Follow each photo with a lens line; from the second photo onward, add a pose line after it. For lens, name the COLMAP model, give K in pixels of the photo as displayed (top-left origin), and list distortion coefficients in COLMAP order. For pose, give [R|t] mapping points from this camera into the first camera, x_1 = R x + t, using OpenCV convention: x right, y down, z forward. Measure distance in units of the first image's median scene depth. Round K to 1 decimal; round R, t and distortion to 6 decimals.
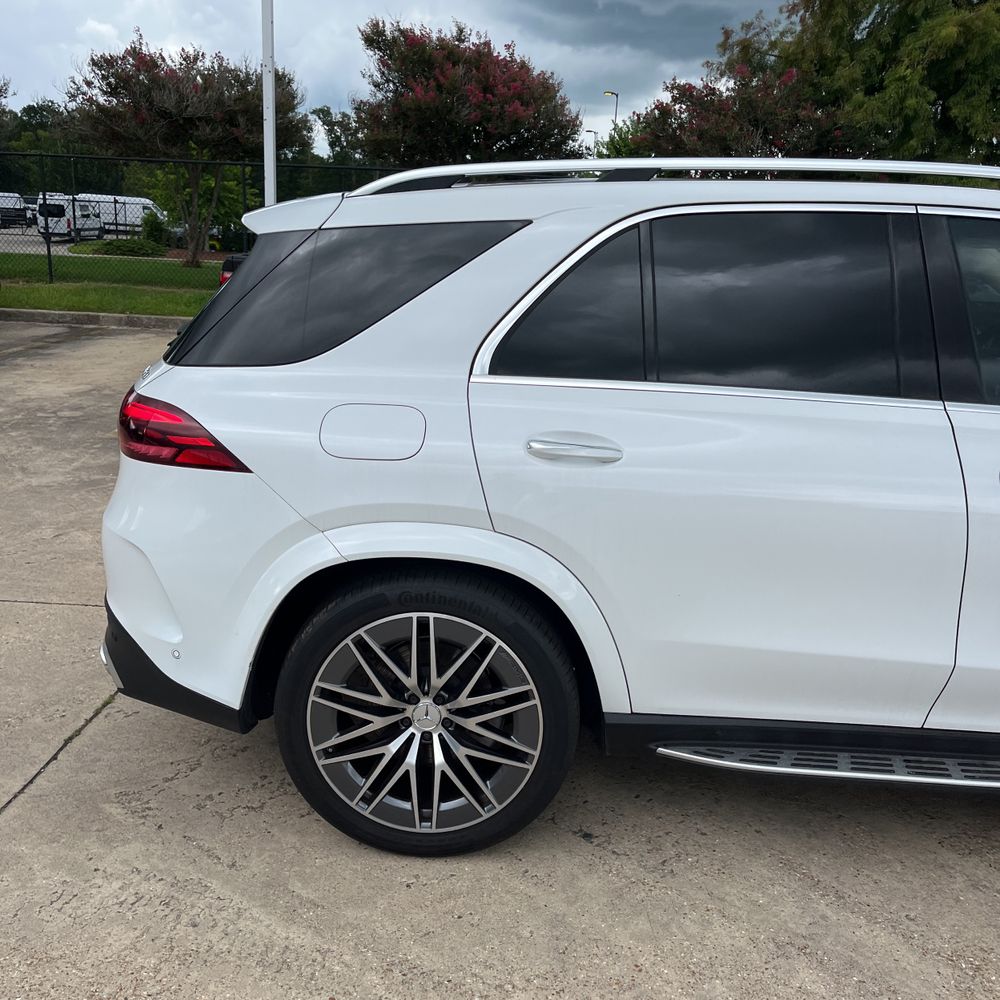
lens RADIAL K [[1013.6, 0, 481.9], [0, 1013.6, 506.6], [0, 0, 1]] dist [0.021176, 0.000000]
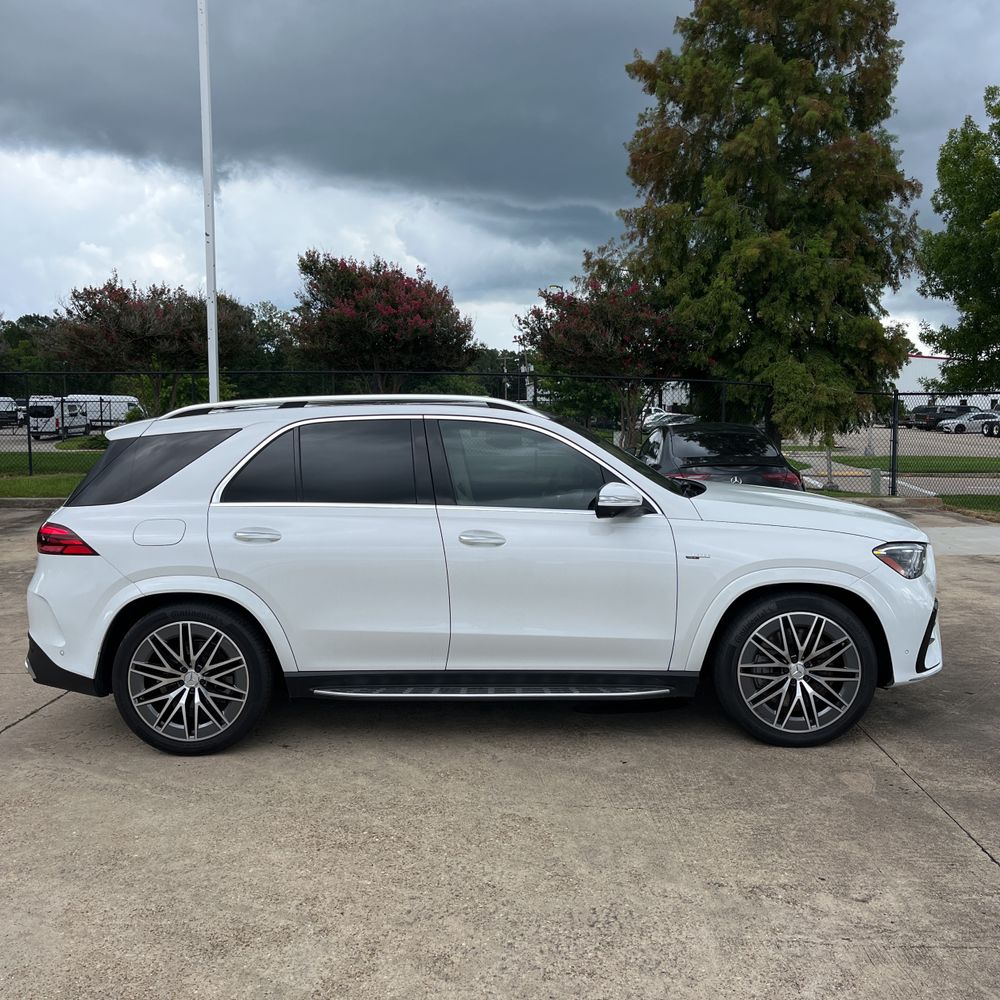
lens RADIAL K [[1013.6, 0, 493.1], [0, 1013.6, 496.4], [0, 0, 1]] dist [0.021176, 0.000000]
pose [[0.998646, -0.045932, 0.024409, 0.487728], [0.049546, 0.982861, -0.177563, 0.237202], [-0.015834, 0.178532, 0.983807, -0.978697]]
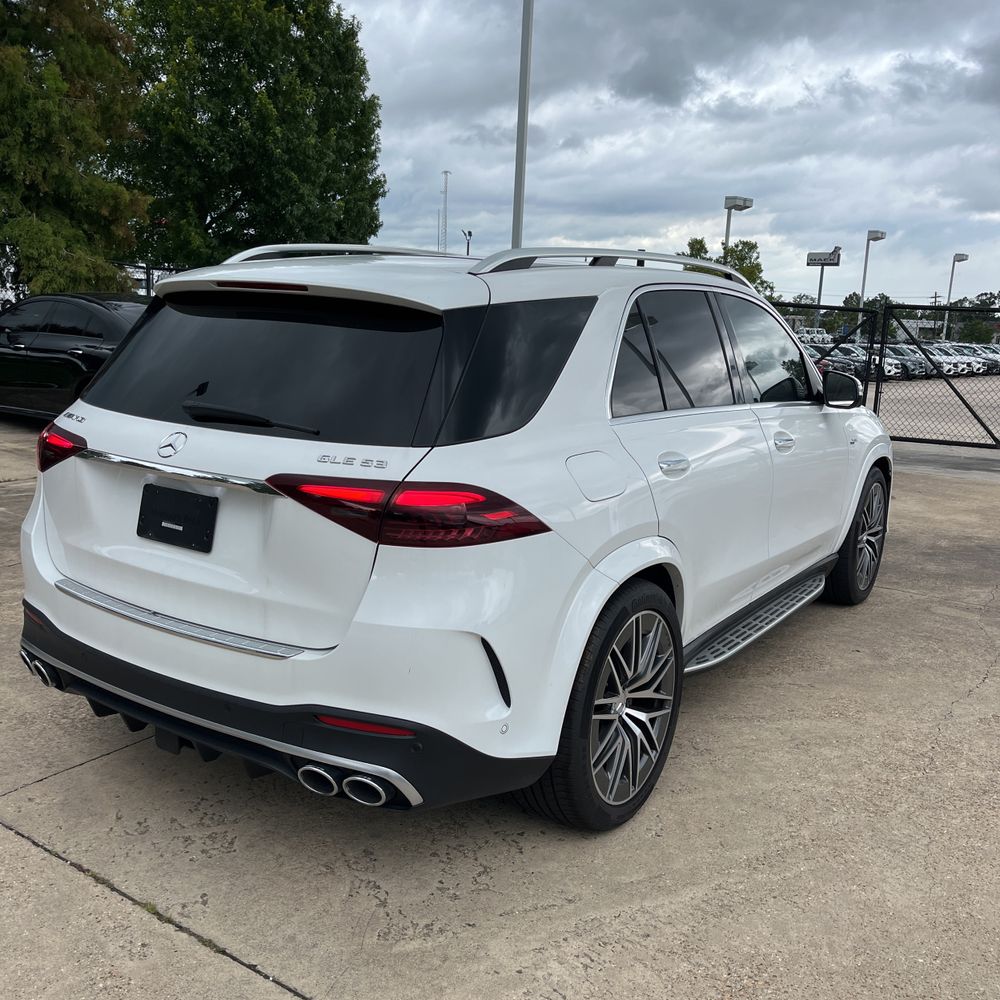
lens RADIAL K [[1013.6, 0, 494.4], [0, 1013.6, 516.3], [0, 0, 1]] dist [0.021176, 0.000000]
pose [[0.512305, -0.190425, 0.837426, -1.099301], [0.203943, 0.974189, 0.096760, -0.157581], [-0.834237, 0.121217, 0.537918, 0.446749]]
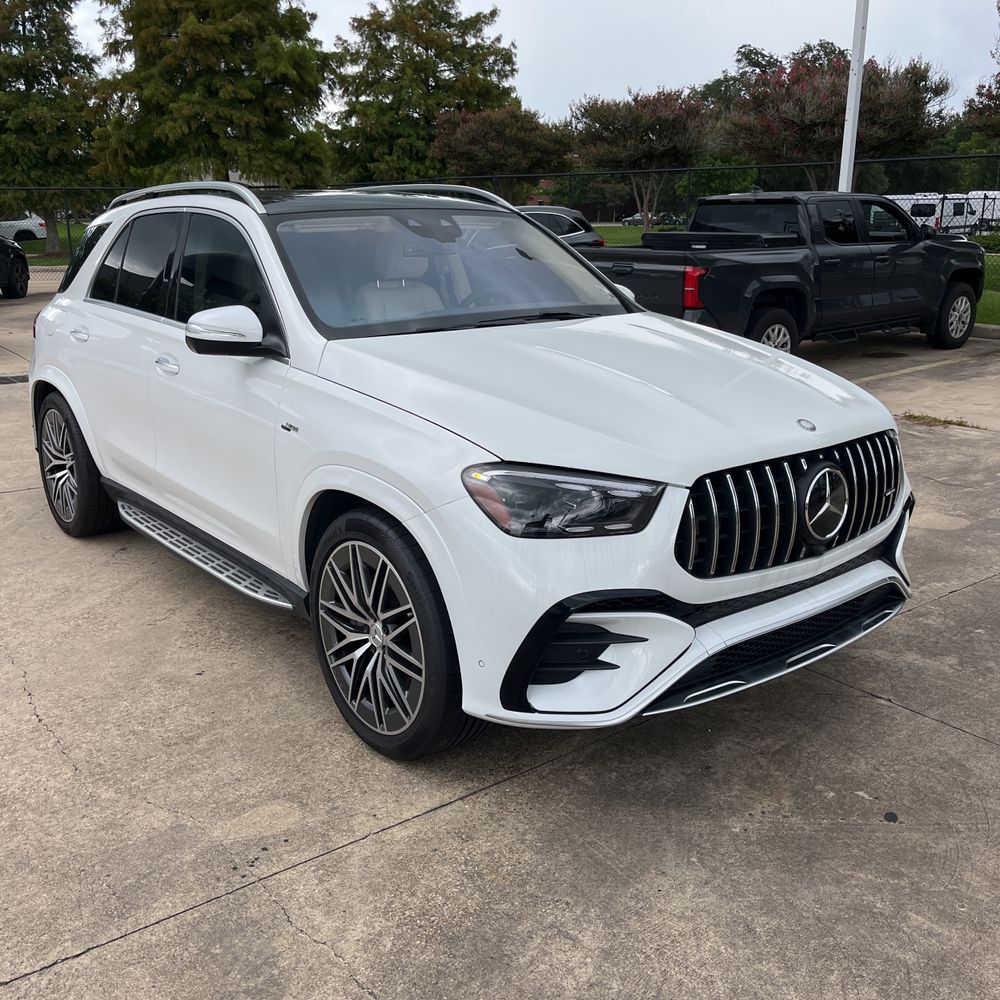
lens RADIAL K [[1013.6, 0, 483.1], [0, 1013.6, 487.2], [0, 0, 1]] dist [0.021176, 0.000000]
pose [[0.656253, 0.158184, -0.737773, 2.026677], [-0.171149, 0.983499, 0.058631, -0.013810], [0.734874, 0.087793, 0.672498, 0.230158]]
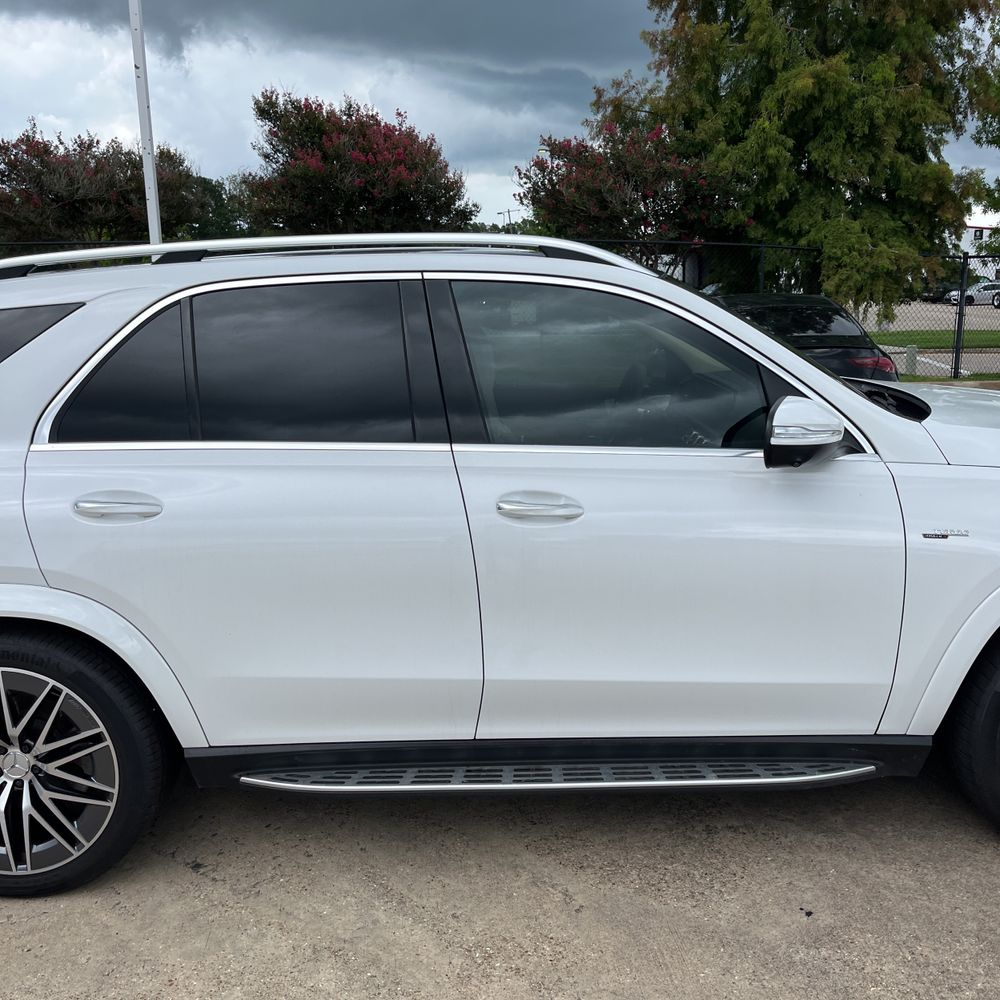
lens RADIAL K [[1013.6, 0, 495.2], [0, 1013.6, 512.5], [0, 0, 1]] dist [0.021176, 0.000000]
pose [[0.997325, -0.065171, 0.033096, 0.430388], [0.066640, 0.996744, -0.045390, 0.024304], [-0.030031, 0.047474, 0.998421, -0.101246]]
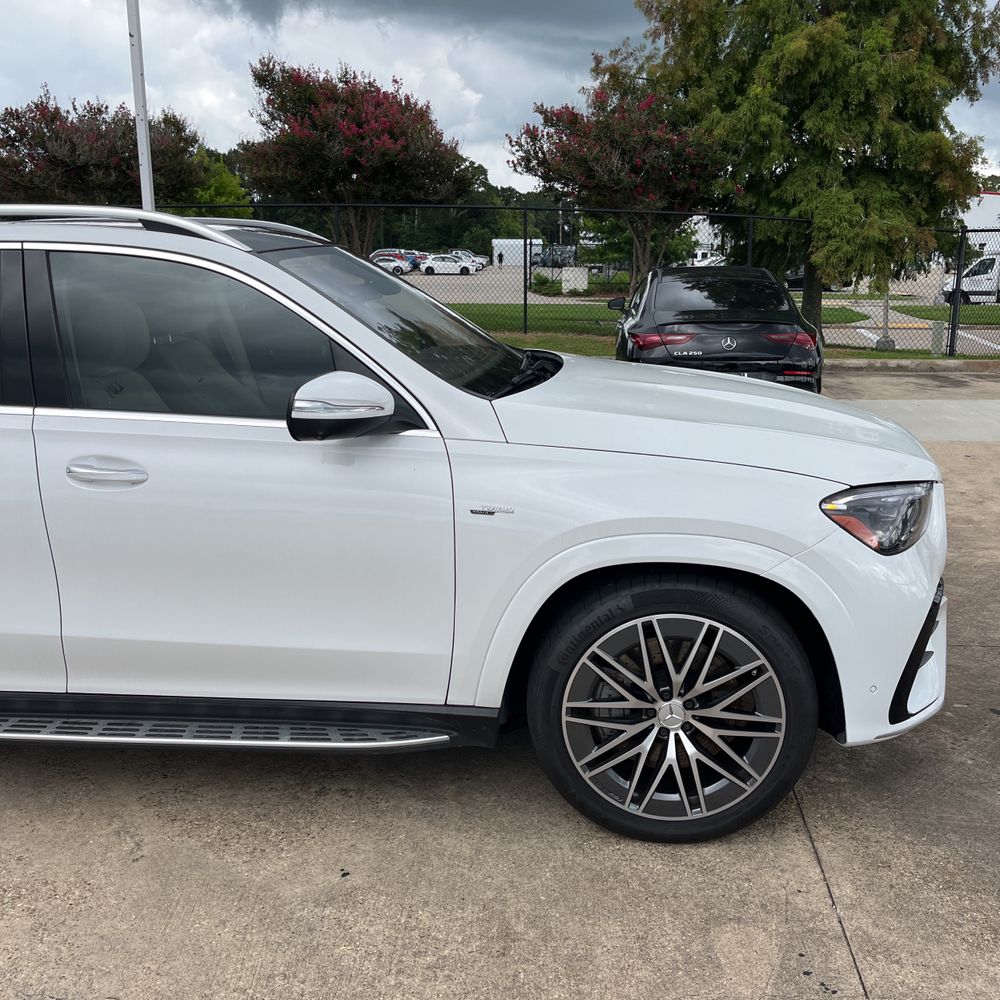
lens RADIAL K [[1013.6, 0, 484.8], [0, 1013.6, 492.6], [0, 0, 1]] dist [0.021176, 0.000000]
pose [[0.998347, -0.033980, -0.046344, 0.954120], [0.032308, 0.998816, -0.036363, 0.048767], [0.047524, 0.034805, 0.998264, -0.125905]]
